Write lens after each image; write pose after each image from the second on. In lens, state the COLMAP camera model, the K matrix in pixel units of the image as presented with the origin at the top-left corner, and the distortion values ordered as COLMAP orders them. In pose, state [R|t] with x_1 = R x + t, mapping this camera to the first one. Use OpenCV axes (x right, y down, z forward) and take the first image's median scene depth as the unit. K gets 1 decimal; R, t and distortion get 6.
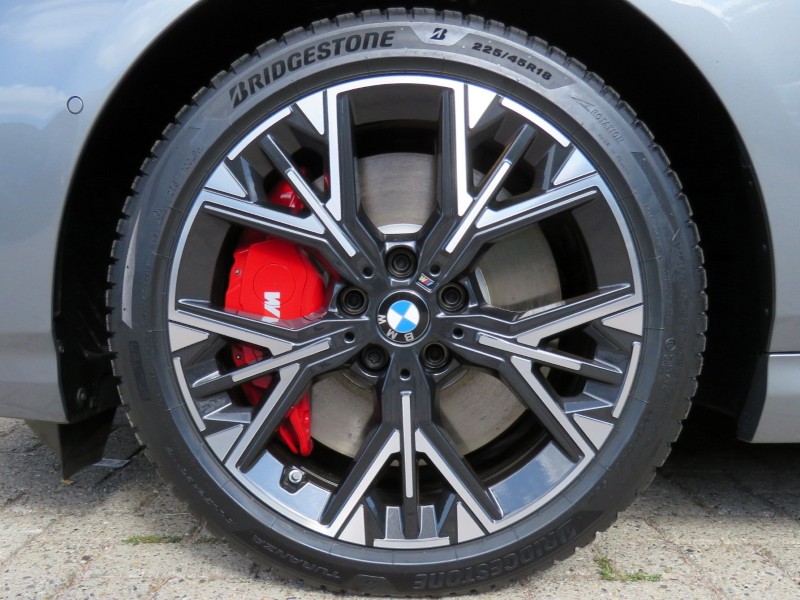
lens RADIAL K [[504.2, 0, 400.0], [0, 504.2, 300.0], [0, 0, 1]] dist [0.002434, -0.001264]
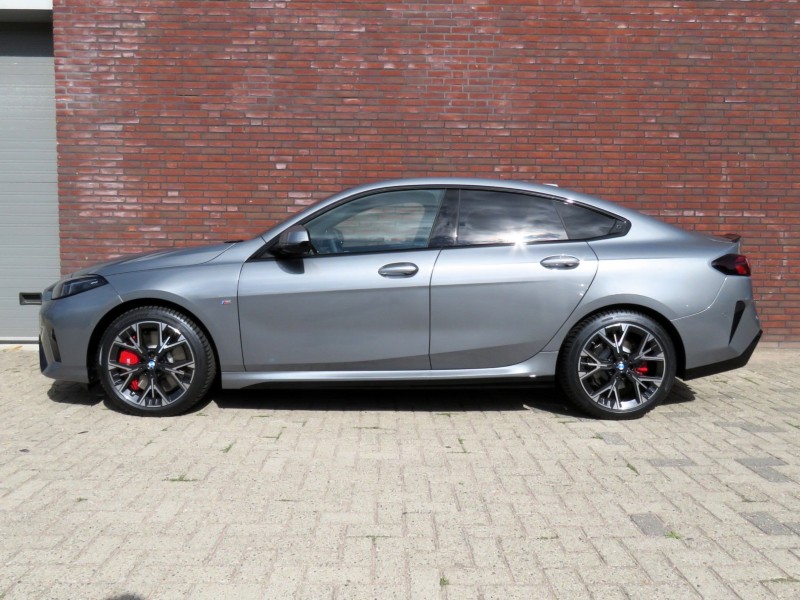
lens RADIAL K [[504.2, 0, 400.0], [0, 504.2, 300.0], [0, 0, 1]] dist [0.002434, -0.001264]
pose [[0.999880, 0.014021, -0.006512, 2.678031], [-0.013777, 0.999253, 0.036095, -0.881878], [0.007013, -0.036001, 0.999327, -4.331511]]
